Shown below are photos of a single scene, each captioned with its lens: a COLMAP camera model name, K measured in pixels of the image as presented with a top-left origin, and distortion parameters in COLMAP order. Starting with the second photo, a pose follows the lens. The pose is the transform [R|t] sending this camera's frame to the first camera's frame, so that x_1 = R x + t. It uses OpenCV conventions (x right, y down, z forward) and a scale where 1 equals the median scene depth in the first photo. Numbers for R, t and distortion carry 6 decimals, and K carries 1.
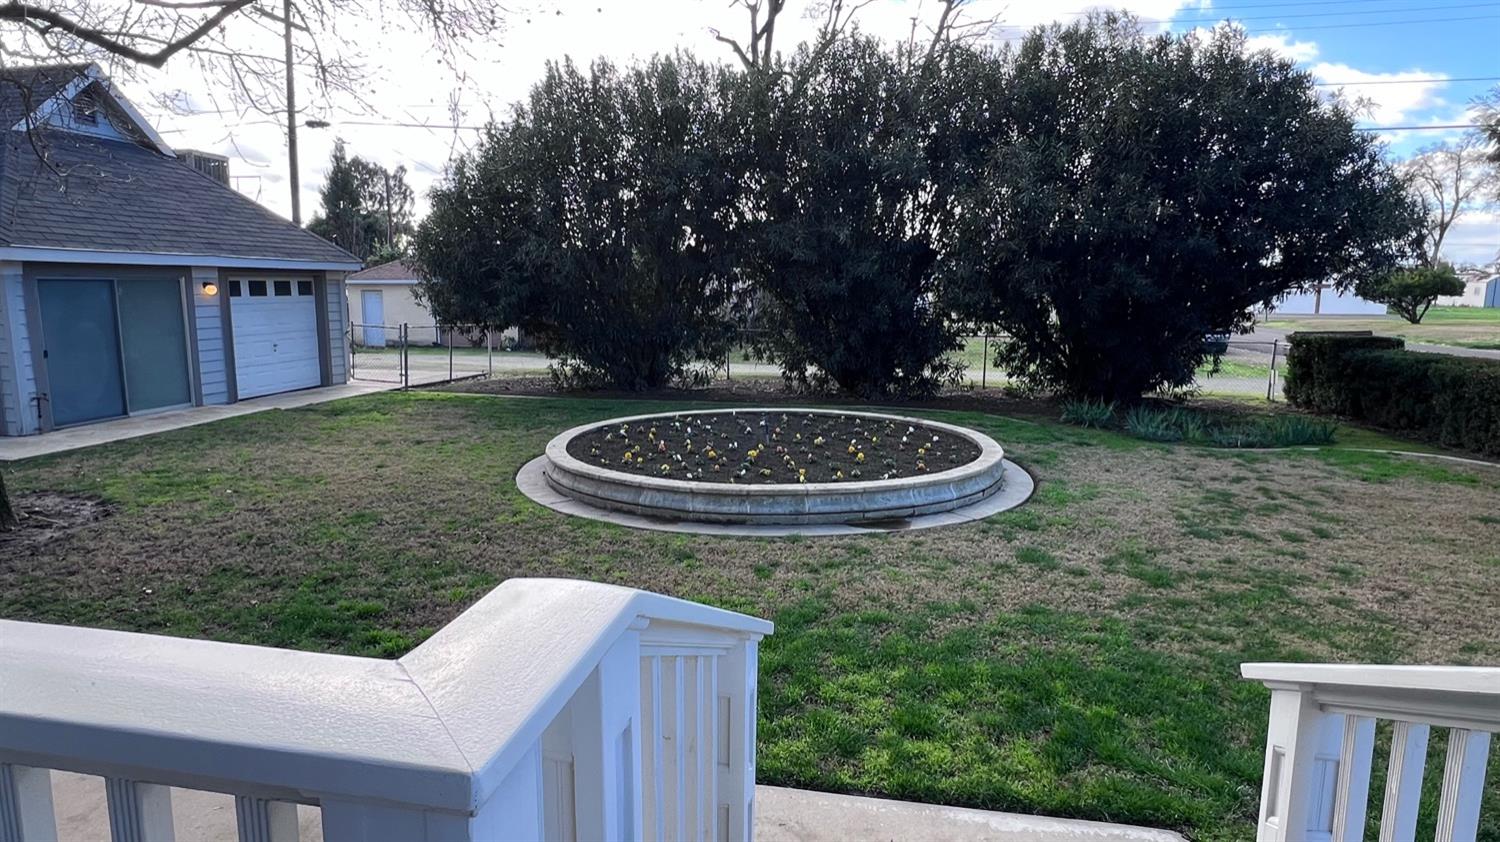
lens RADIAL K [[885.9, 0, 741.3], [0, 885.9, 430.4], [0, 0, 1]] dist [-0.012071, 0.004882]
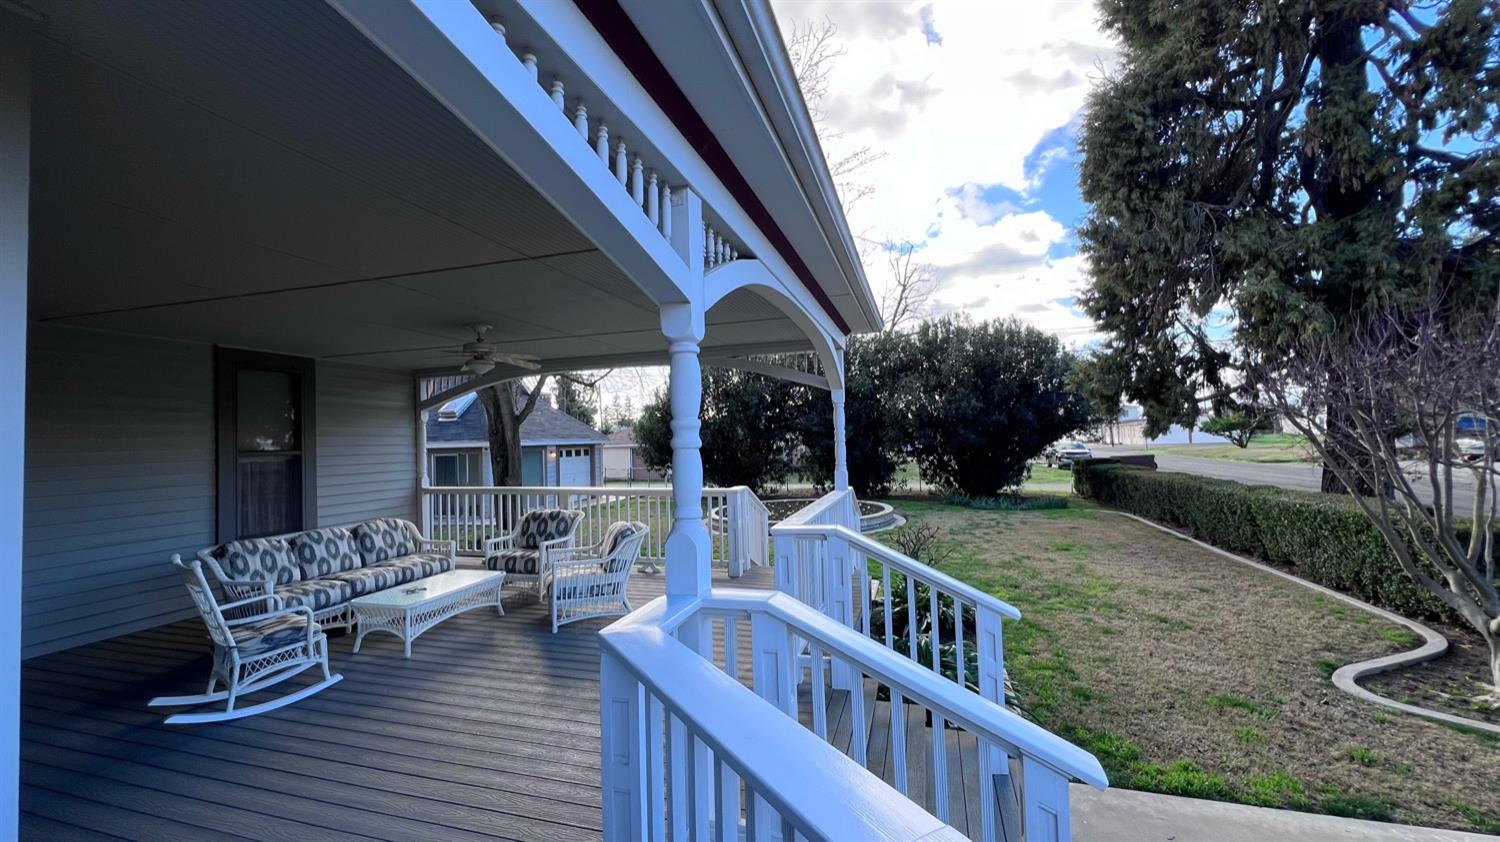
lens RADIAL K [[606.5, 0, 745.4], [0, 606.5, 423.6], [0, 0, 1]] dist [-0.002811, 0.001418]
pose [[0.993867, -0.039104, -0.103436, 0.045146], [0.019150, 0.982118, -0.187291, 0.054490], [0.108911, 0.184161, 0.976843, -0.418205]]
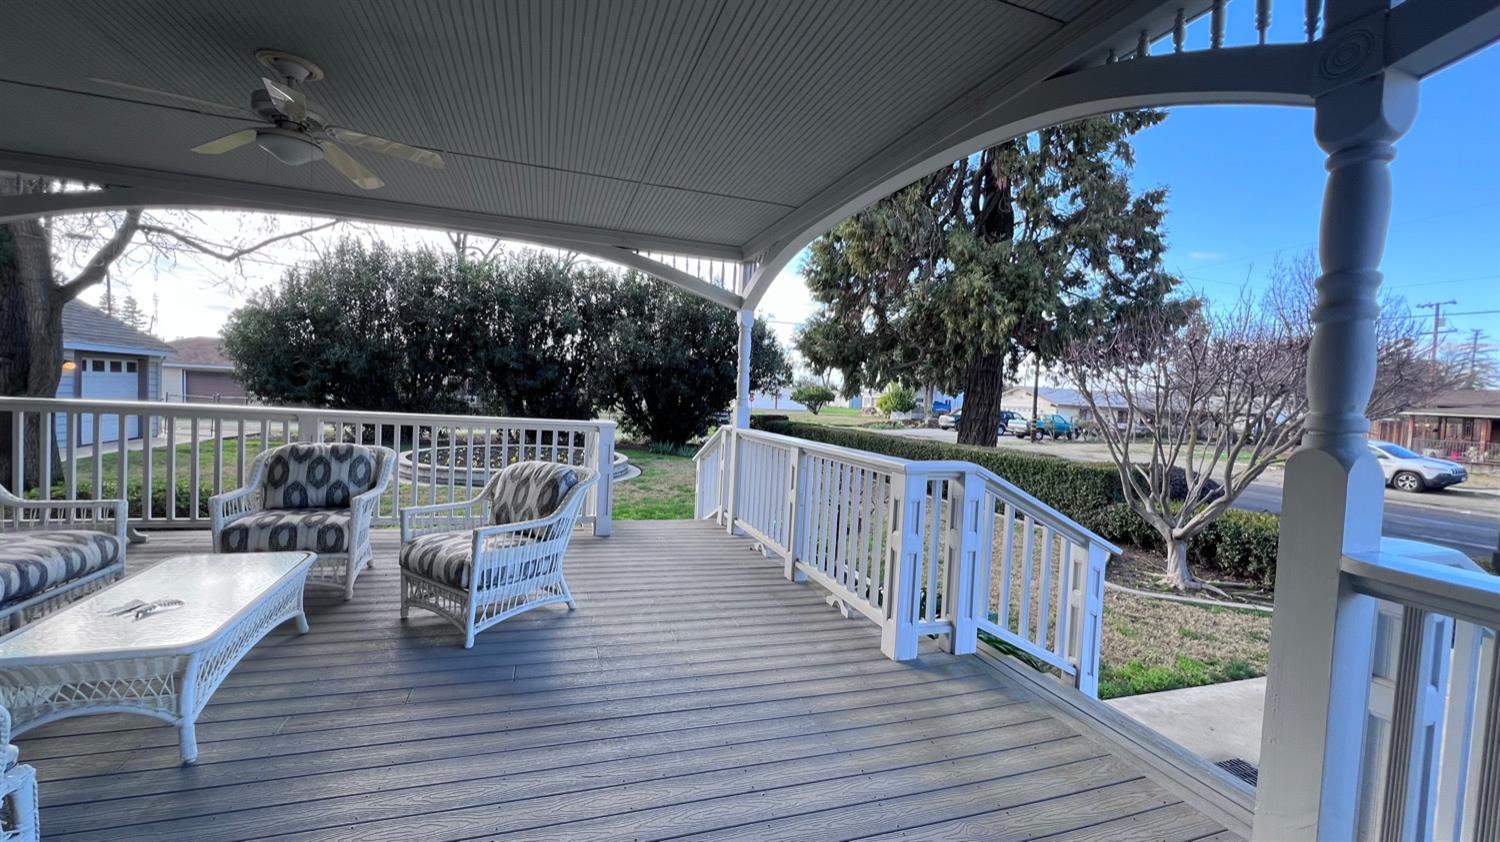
lens RADIAL K [[606.5, 0, 746.4], [0, 606.5, 421.0], [0, 0, 1]] dist [-0.002811, 0.001418]
pose [[0.871243, 0.014139, 0.490649, -0.120287], [0.037889, 0.994666, -0.095942, 0.052820], [-0.489388, 0.102179, 0.866059, -0.300936]]
